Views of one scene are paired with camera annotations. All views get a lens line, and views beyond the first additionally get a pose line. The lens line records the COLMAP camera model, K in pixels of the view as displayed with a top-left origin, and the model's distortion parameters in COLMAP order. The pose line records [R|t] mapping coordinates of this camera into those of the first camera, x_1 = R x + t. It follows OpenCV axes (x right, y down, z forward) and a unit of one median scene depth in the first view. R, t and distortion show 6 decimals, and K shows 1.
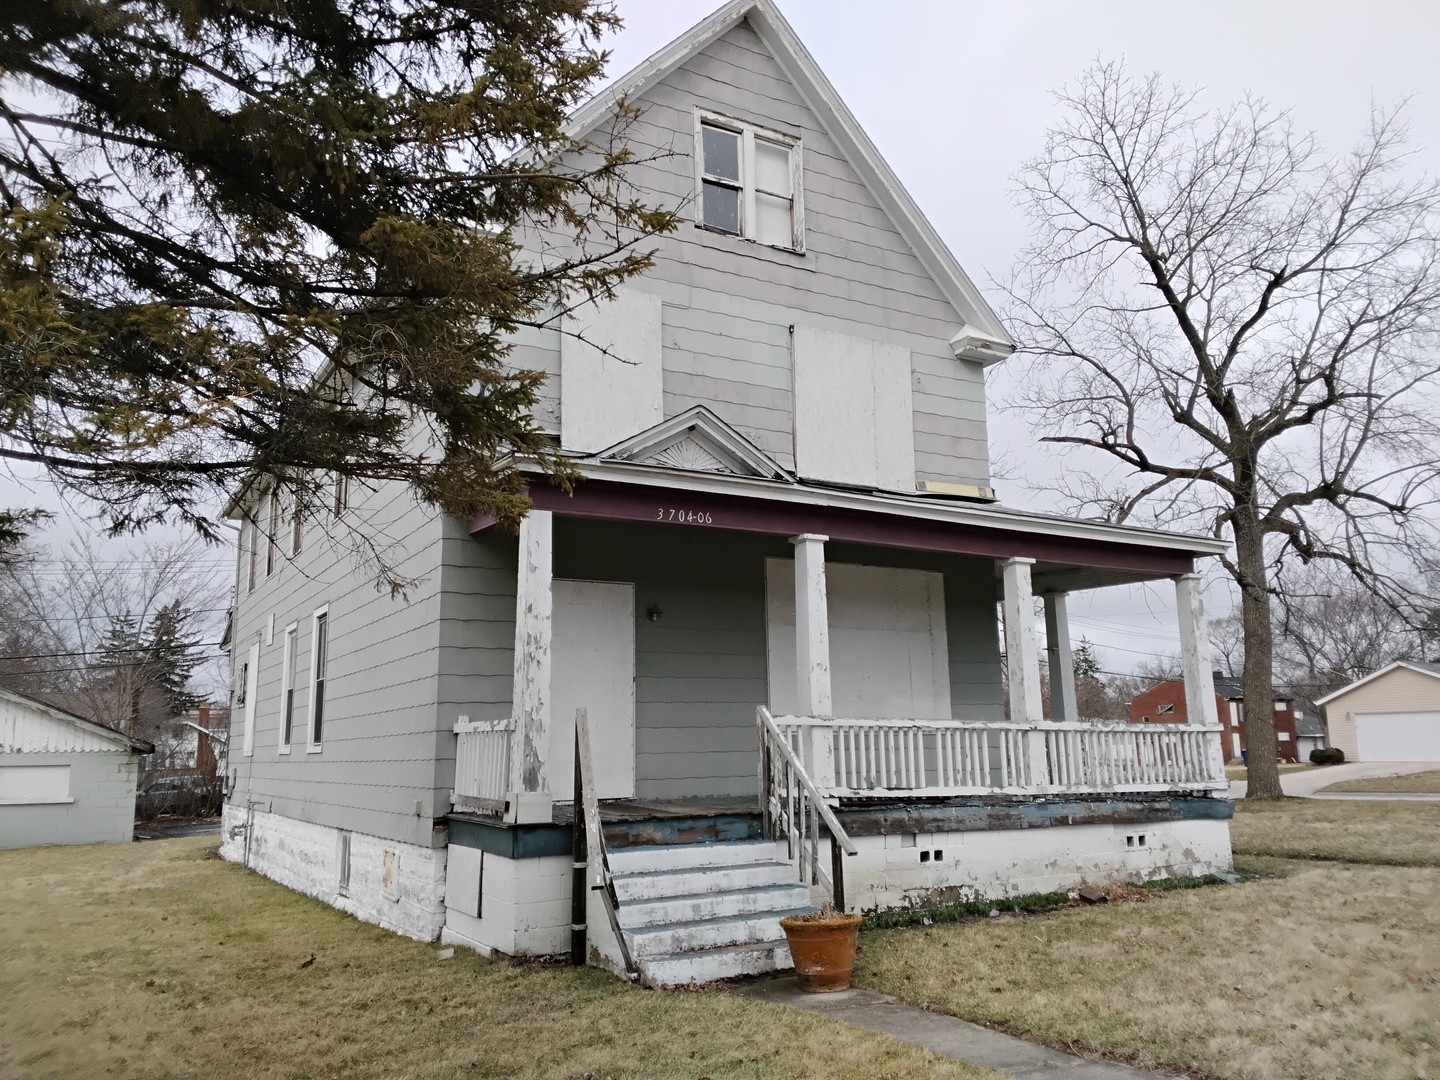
lens RADIAL K [[1157.9, 0, 727.6], [0, 1157.9, 538.7], [0, 0, 1]] dist [0.057189, -0.037455]
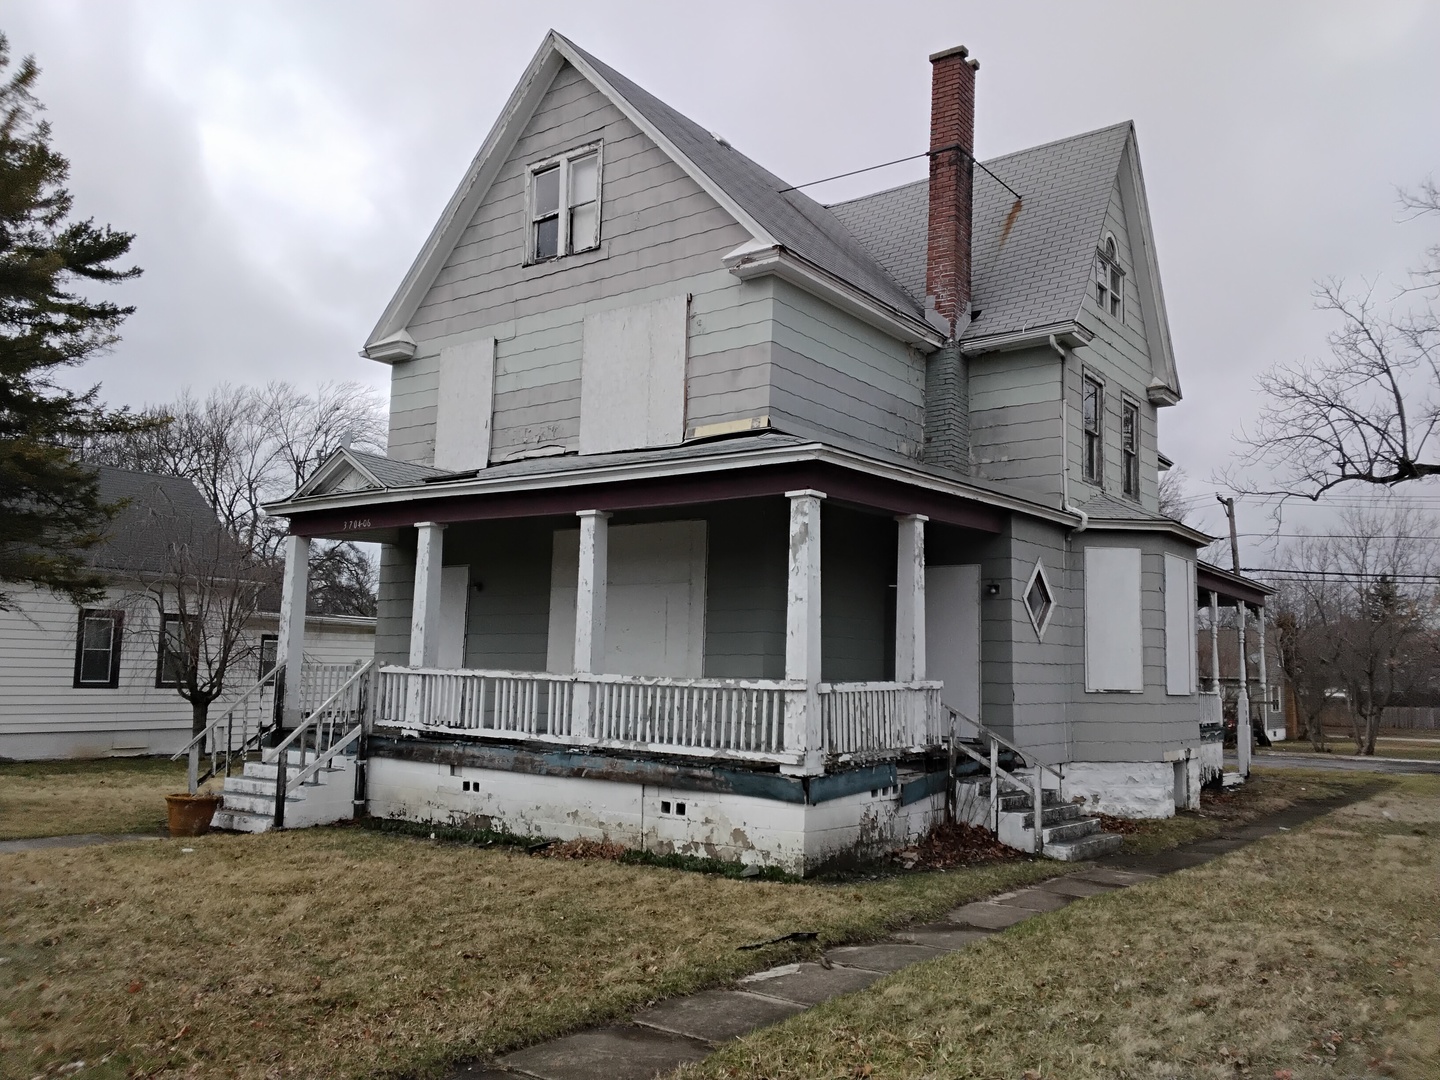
lens RADIAL K [[1157.9, 0, 727.0], [0, 1157.9, 540.0], [0, 0, 1]] dist [0.057189, -0.037455]
pose [[0.377316, -0.085619, -0.922118, 1.252706], [0.133591, 0.990335, -0.037290, 0.098251], [0.916399, -0.109117, 0.385107, 0.749207]]
